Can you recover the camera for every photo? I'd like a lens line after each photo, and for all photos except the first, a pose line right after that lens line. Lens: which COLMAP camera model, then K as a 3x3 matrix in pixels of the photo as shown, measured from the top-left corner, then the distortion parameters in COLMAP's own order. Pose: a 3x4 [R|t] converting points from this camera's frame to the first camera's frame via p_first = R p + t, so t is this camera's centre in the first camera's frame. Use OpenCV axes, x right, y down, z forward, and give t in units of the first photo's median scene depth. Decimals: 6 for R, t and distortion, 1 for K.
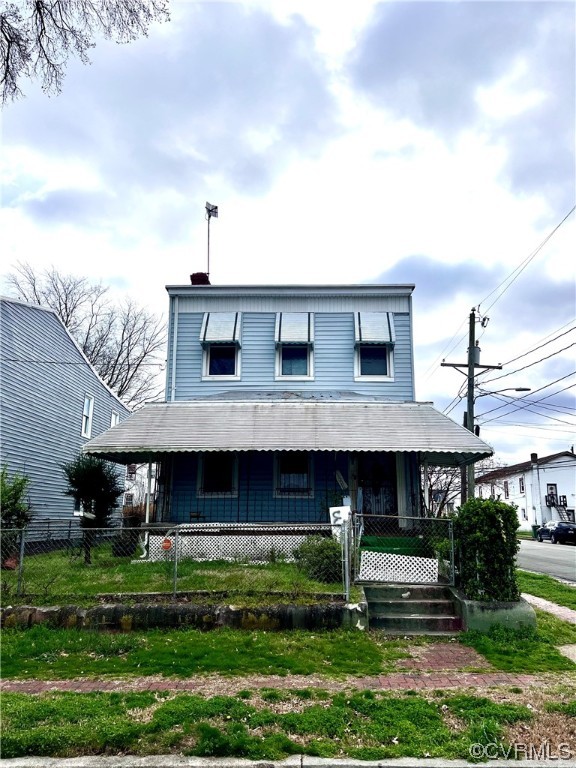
lens RADIAL K [[562.0, 0, 269.4], [0, 562.0, 391.6], [0, 0, 1]] dist [0.032629, -0.009802]
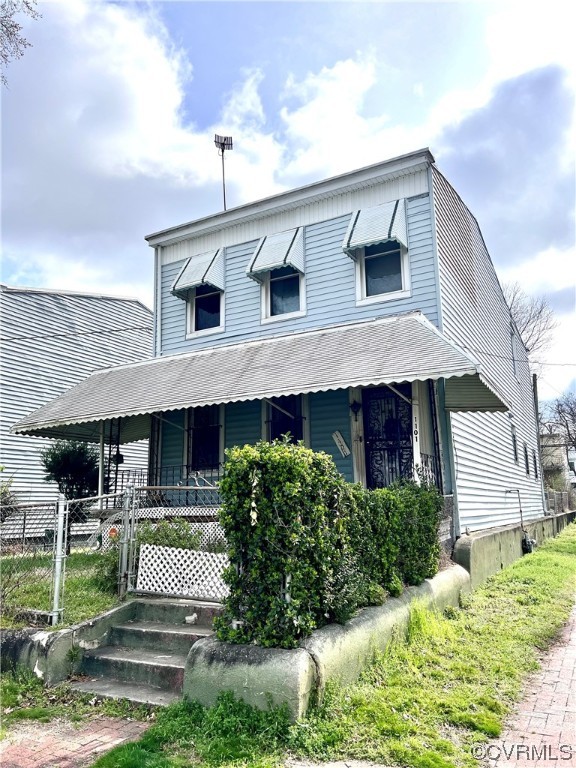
lens RADIAL K [[562.0, 0, 275.6], [0, 562.0, 386.3], [0, 0, 1]] dist [0.032629, -0.009802]
pose [[0.890361, -0.118191, -0.439646, 0.452317], [0.122013, 0.992334, -0.019674, 0.105006], [0.438601, -0.036126, 0.897956, 0.384828]]
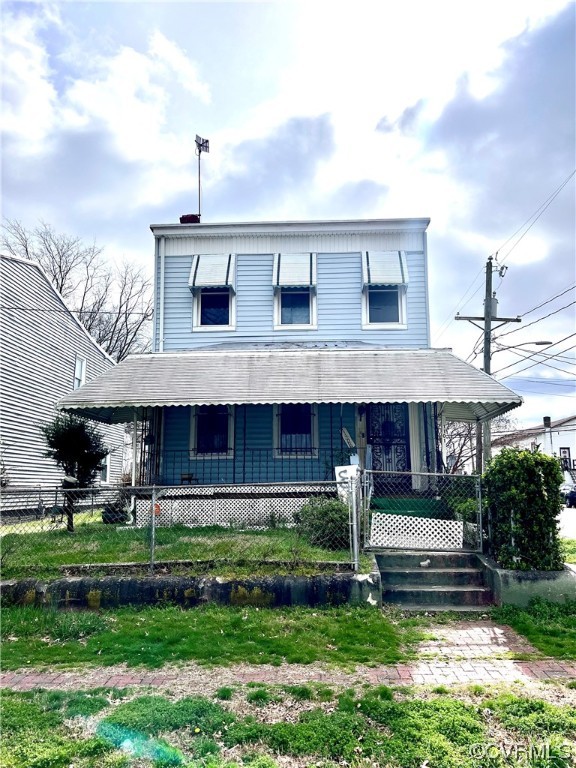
lens RADIAL K [[562.0, 0, 262.8], [0, 562.0, 393.7], [0, 0, 1]] dist [0.032629, -0.009802]
pose [[0.999632, -0.014248, -0.023065, 0.015071], [0.015571, 0.998183, 0.058208, 0.037611], [0.022194, -0.058545, 0.998038, 0.117576]]
